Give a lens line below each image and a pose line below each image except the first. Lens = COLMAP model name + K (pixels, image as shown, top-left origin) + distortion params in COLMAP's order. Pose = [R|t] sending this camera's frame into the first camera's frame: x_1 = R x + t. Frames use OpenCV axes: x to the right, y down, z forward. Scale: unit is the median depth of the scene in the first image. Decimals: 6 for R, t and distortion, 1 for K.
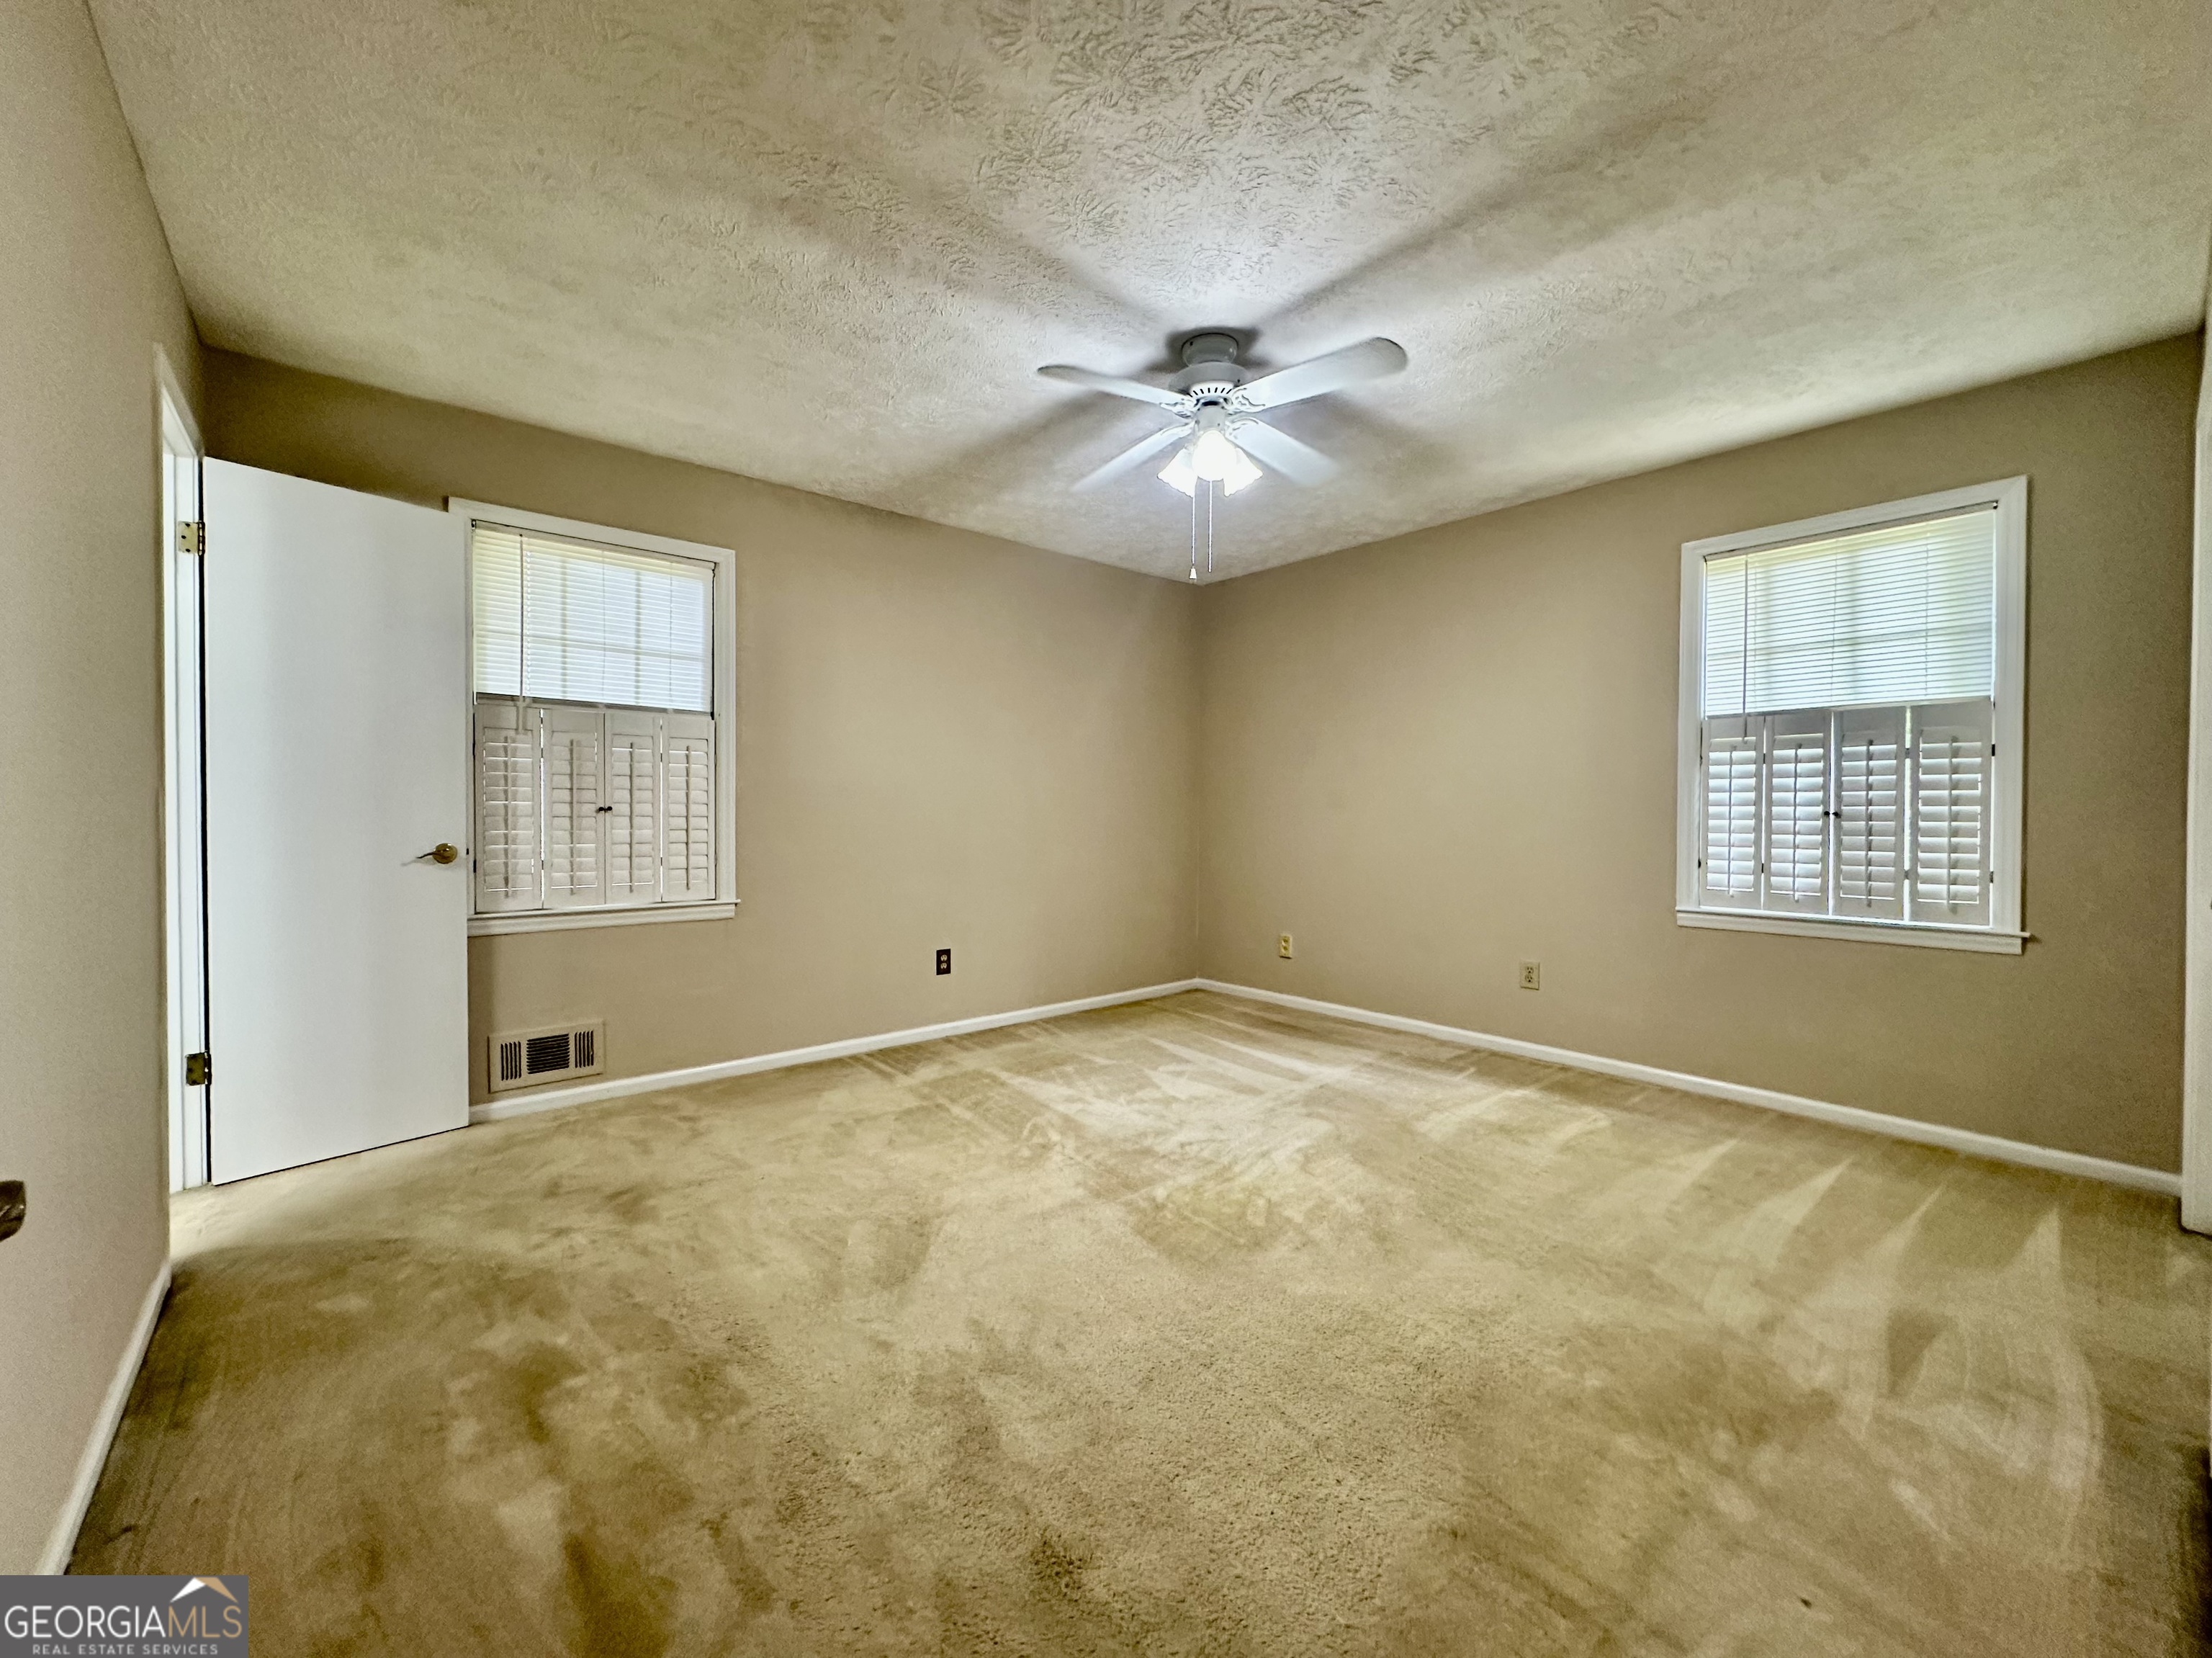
lens RADIAL K [[883.1, 0, 1123.7], [0, 883.1, 807.9], [0, 0, 1]] dist [-0.002970, 0.000254]
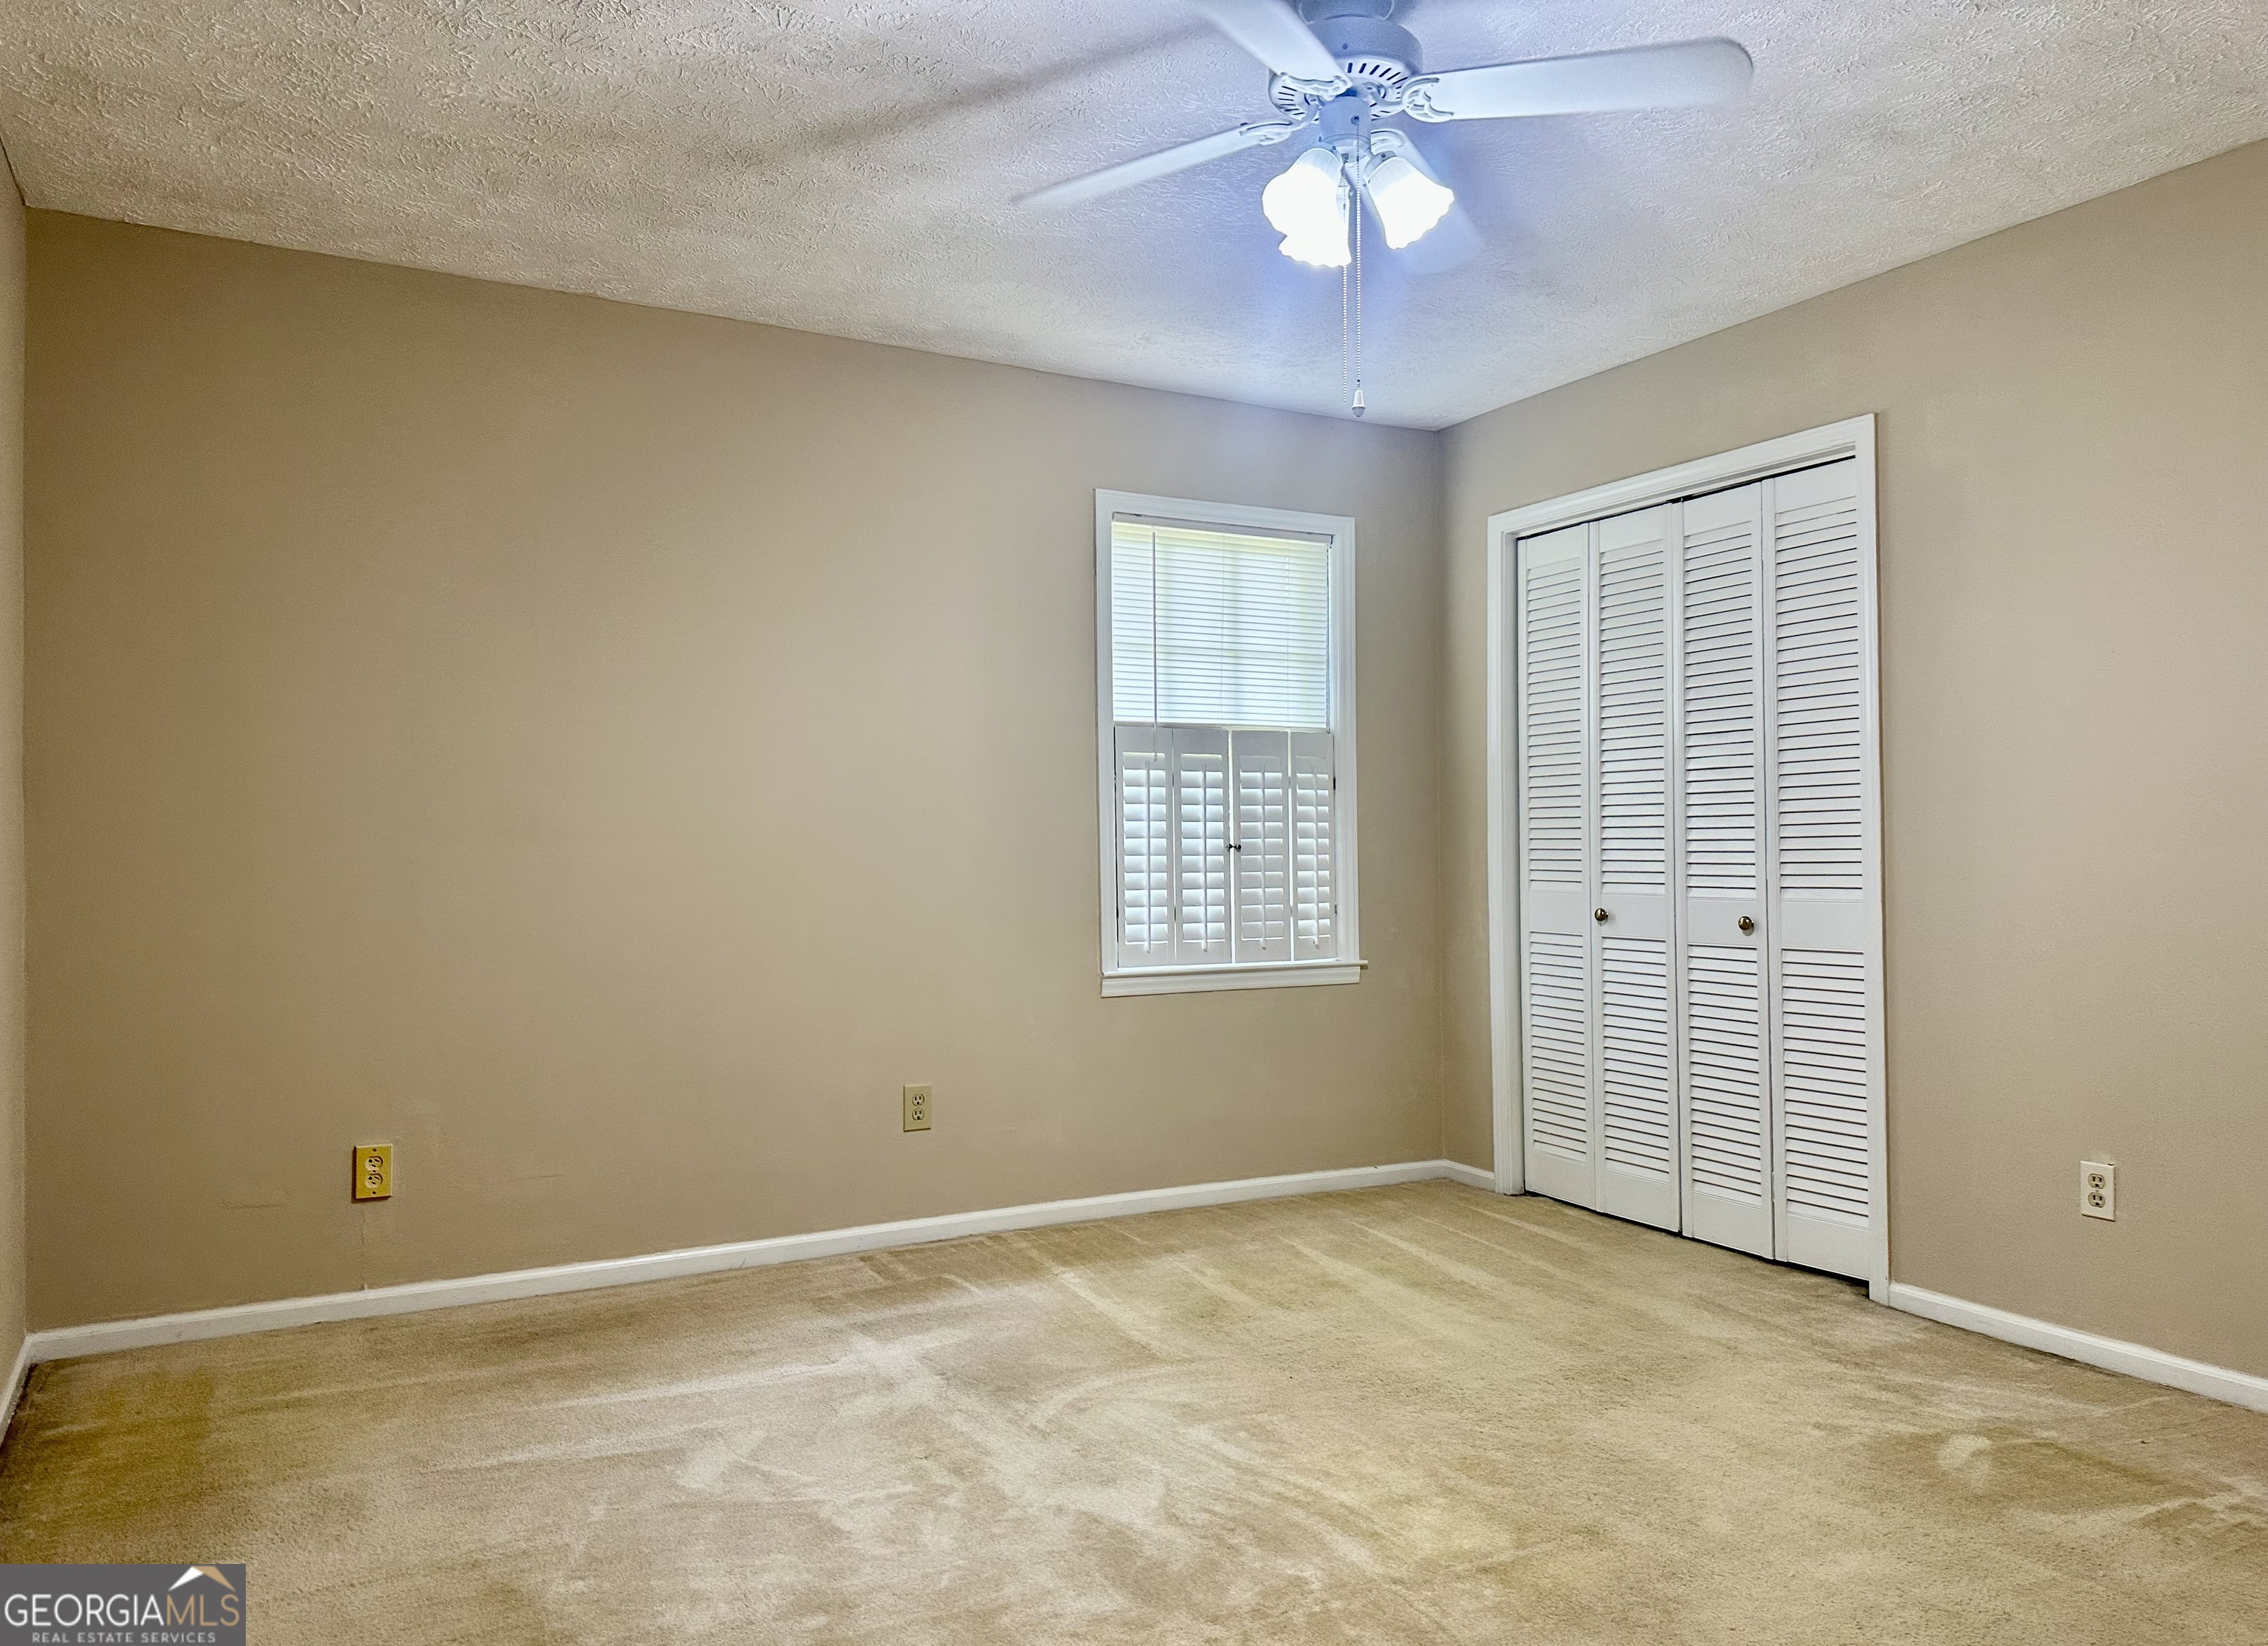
lens RADIAL K [[1582.6, 0, 1088.8], [0, 1582.6, 816.9], [0, 0, 1]] dist [0.042680, -0.045332]
pose [[0.229299, 0.015757, 0.973229, -0.747303], [0.002390, 0.999857, -0.016751, 0.002137], [-0.973353, 0.006167, 0.229228, 0.771538]]
